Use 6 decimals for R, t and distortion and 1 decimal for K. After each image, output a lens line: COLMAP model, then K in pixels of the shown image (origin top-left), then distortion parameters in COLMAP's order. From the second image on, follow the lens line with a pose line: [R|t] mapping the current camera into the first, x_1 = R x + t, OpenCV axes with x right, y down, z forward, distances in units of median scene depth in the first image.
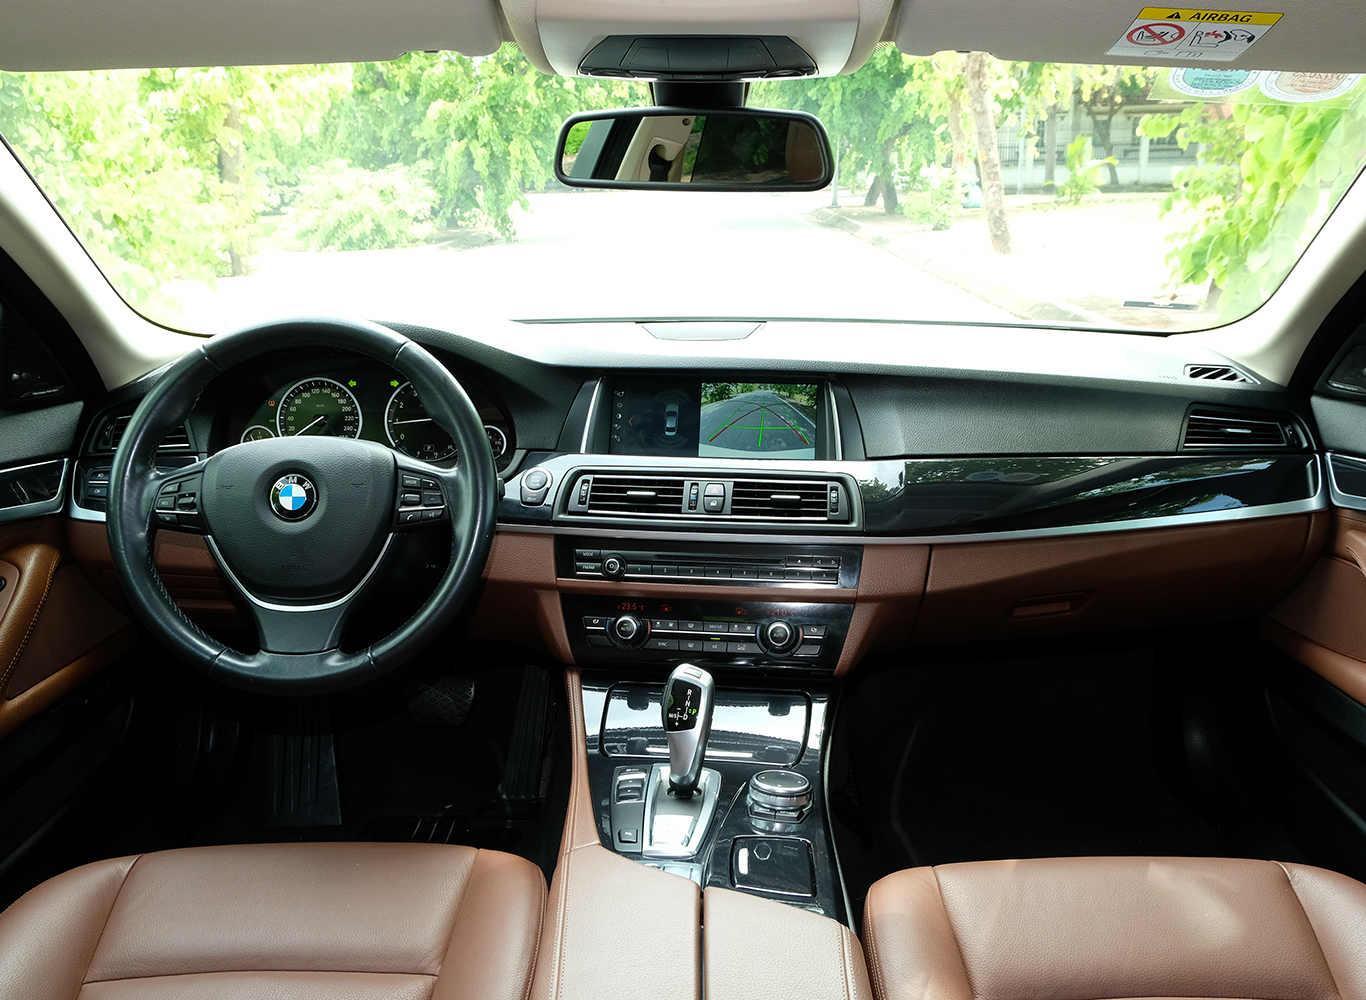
lens RADIAL K [[1302.9, 0, 715.5], [0, 1302.9, 501.4], [0, 0, 1]] dist [0.002062, 0.000000]
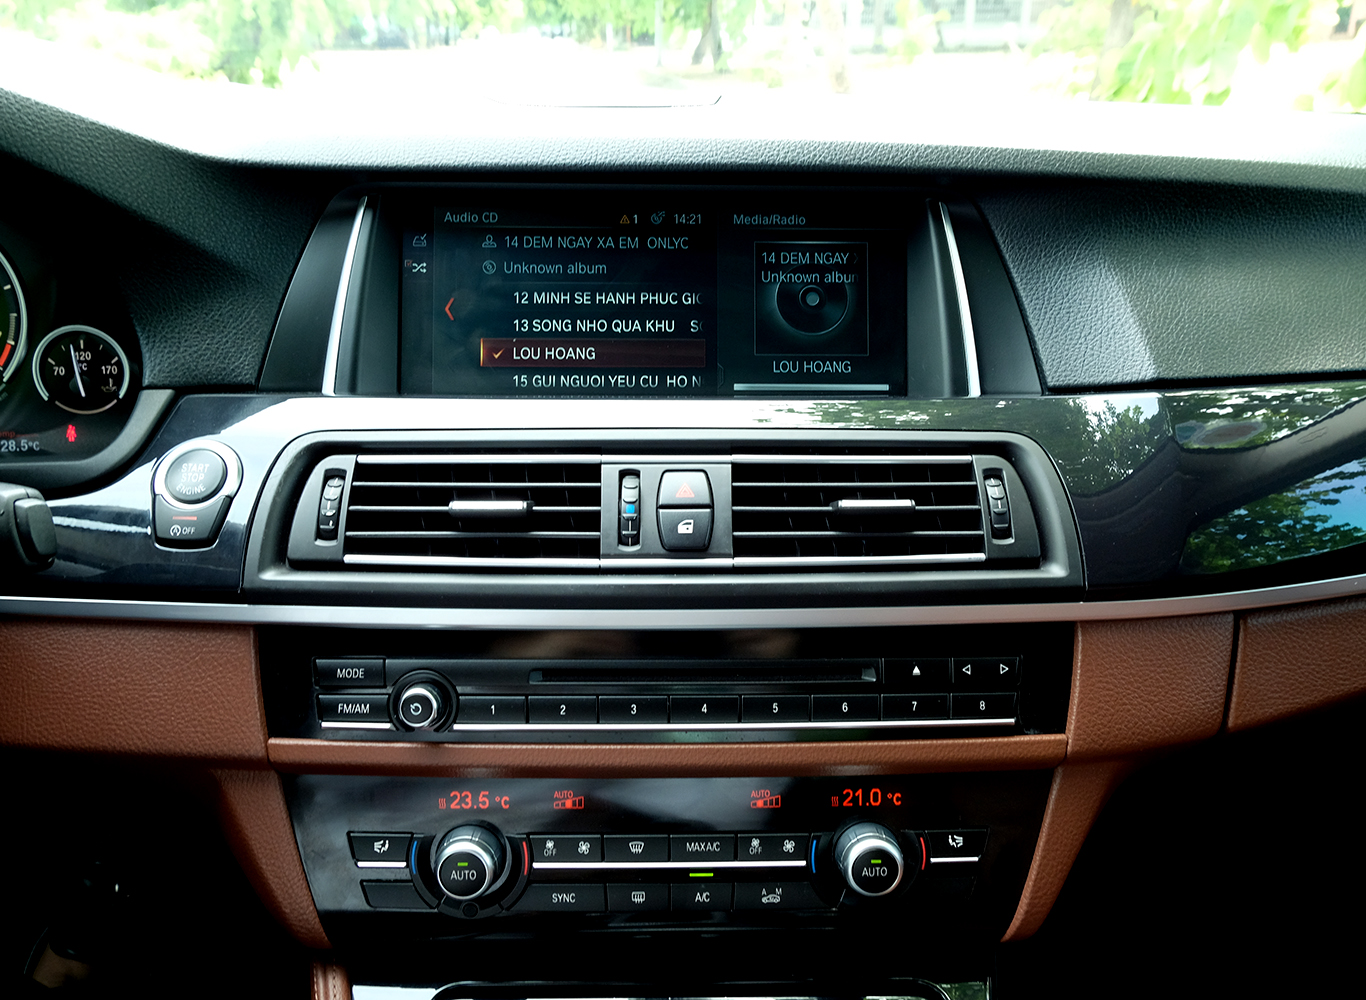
lens RADIAL K [[1302.9, 0, 724.5], [0, 1302.9, 526.2], [0, 0, 1]] dist [0.002062, 0.000000]
pose [[0.990212, -0.041981, 0.133106, -0.039969], [0.026739, 0.993088, 0.114290, -0.040893], [-0.136984, -0.109612, 0.984490, 0.627820]]
